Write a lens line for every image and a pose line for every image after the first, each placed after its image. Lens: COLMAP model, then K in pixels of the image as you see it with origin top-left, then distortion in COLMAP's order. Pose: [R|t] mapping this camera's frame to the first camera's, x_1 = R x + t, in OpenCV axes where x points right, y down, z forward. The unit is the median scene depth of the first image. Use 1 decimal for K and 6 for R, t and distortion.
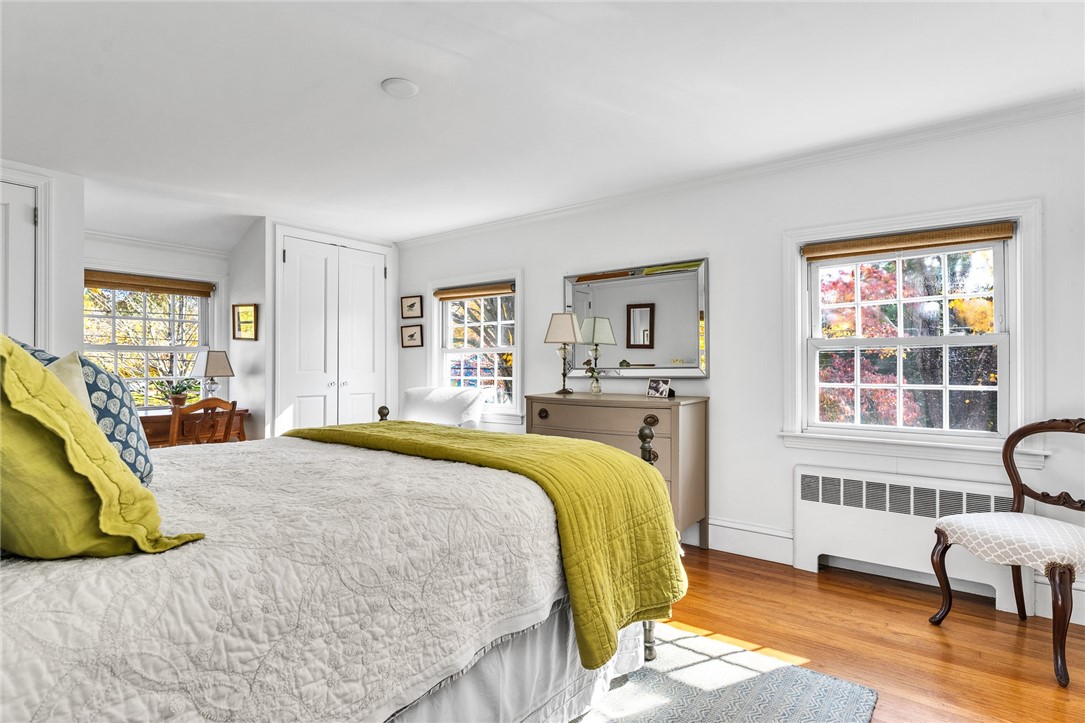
lens RADIAL K [[552.3, 0, 533.8], [0, 552.3, 365.3], [0, 0, 1]] dist [0.003927, 0.000694]
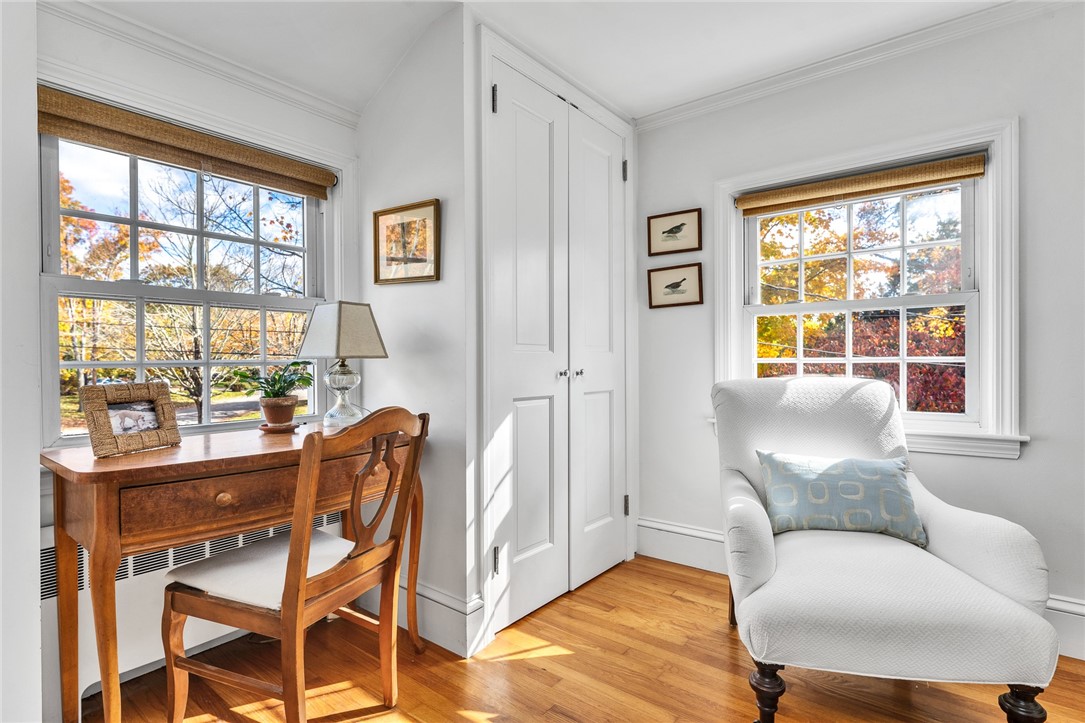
lens RADIAL K [[552.3, 0, 542.6], [0, 552.3, 360.4], [0, 0, 1]] dist [0.003927, 0.000694]
pose [[0.999866, -0.005079, -0.015567, -0.377061], [0.005088, 0.999987, 0.000582, 0.021775], [0.015564, -0.000661, 0.999879, 0.498114]]
